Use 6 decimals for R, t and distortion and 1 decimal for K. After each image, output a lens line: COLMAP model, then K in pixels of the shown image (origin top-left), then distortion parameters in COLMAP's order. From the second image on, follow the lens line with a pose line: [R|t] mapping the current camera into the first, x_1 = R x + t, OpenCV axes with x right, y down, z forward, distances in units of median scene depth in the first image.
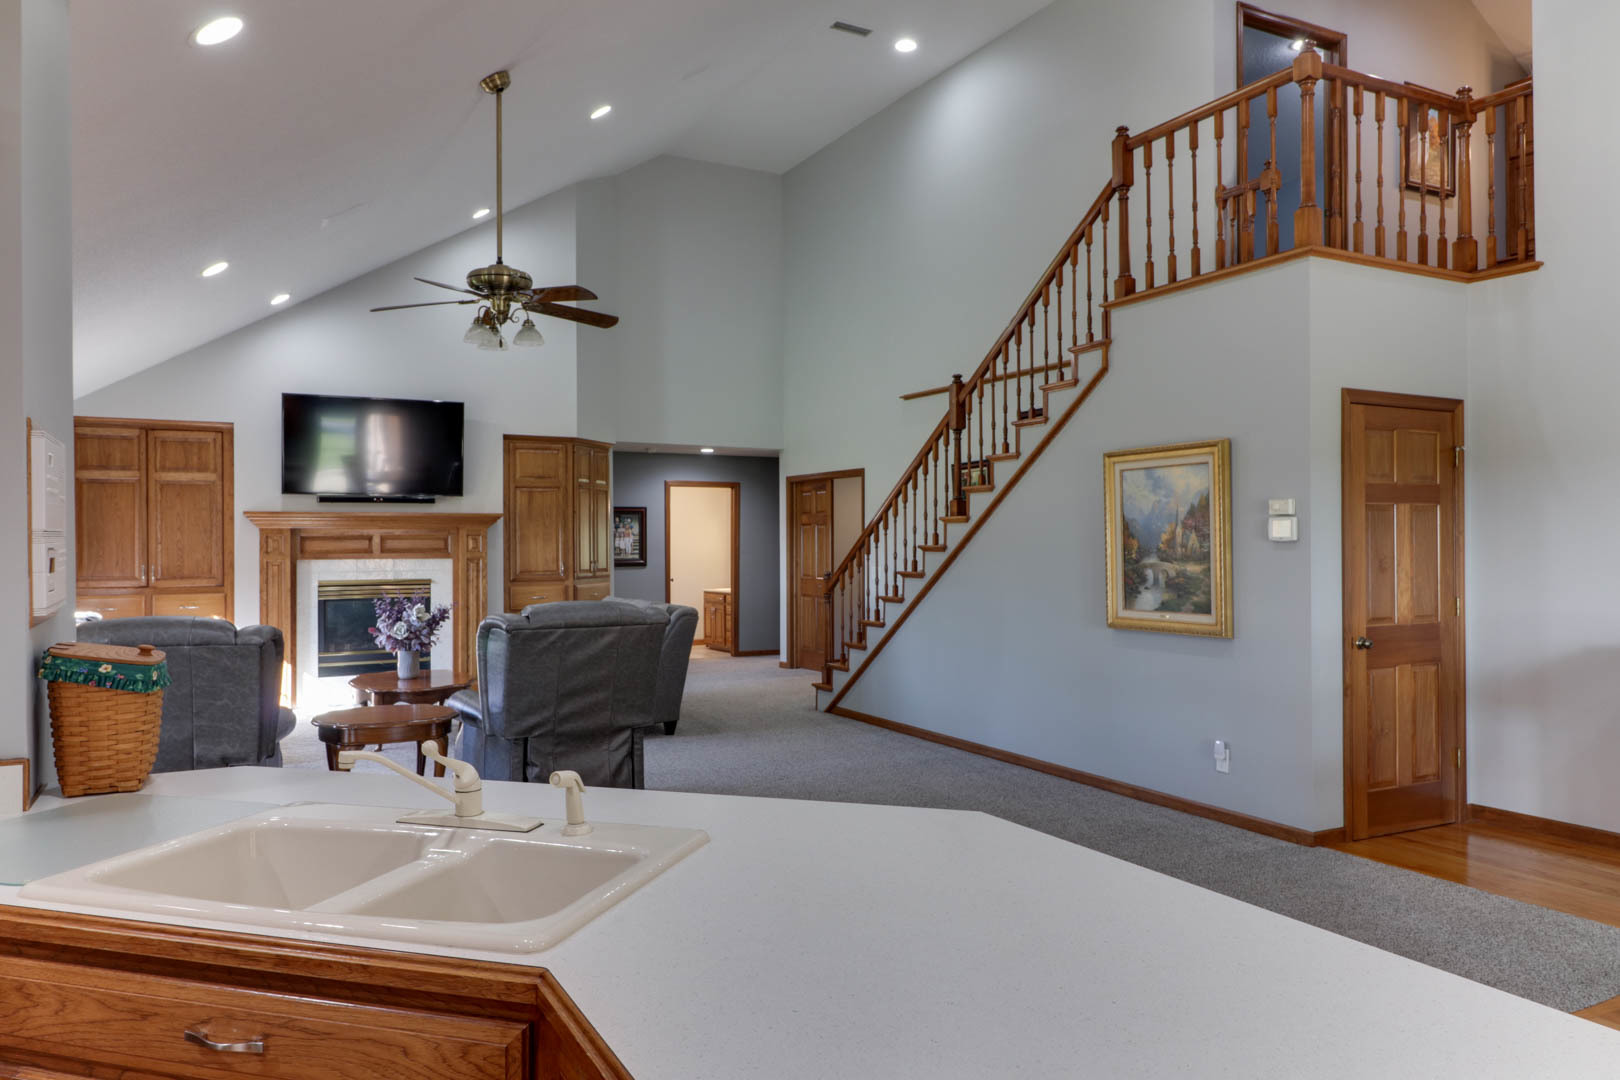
lens RADIAL K [[1129.2, 0, 810.2], [0, 1129.2, 538.1], [0, 0, 1]] dist [0.002753, 0.001536]
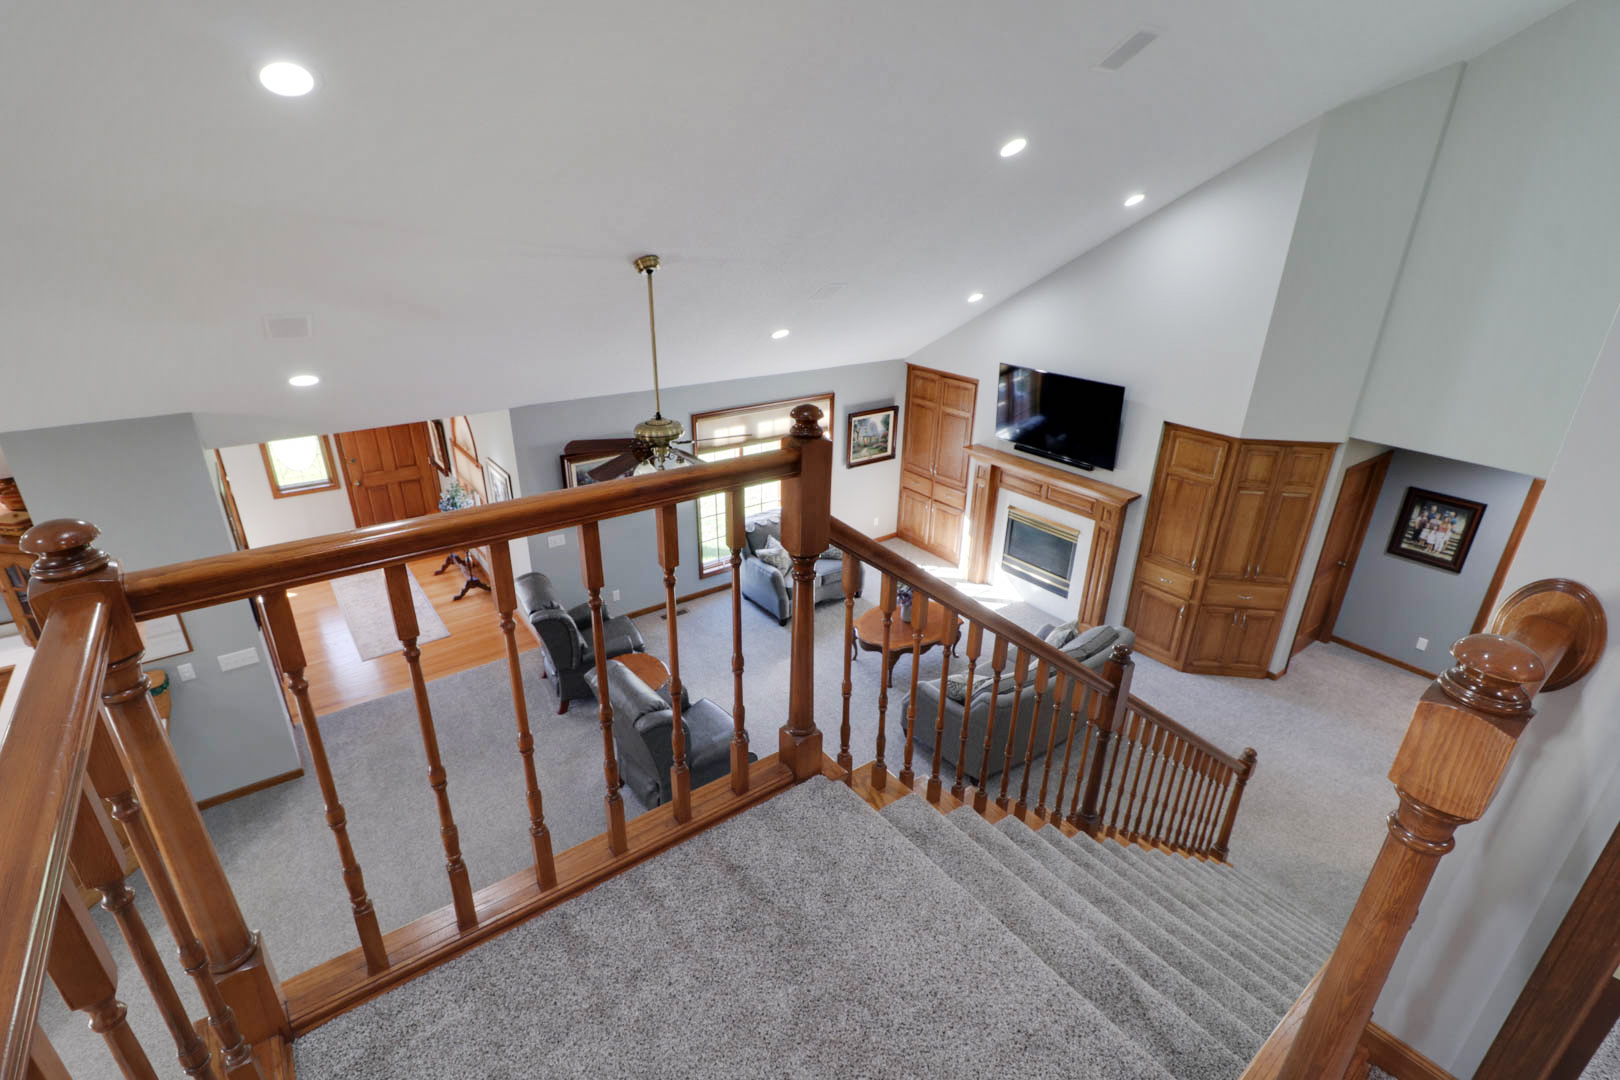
lens RADIAL K [[756.0, 0, 810.3], [0, 756.0, 540.5], [0, 0, 1]] dist [-0.006209, -0.000501]
pose [[0.153364, 0.399818, -0.903673, 0.332195], [-0.015161, 0.915336, 0.402405, -0.263139], [0.988053, -0.048014, 0.146441, 0.596612]]
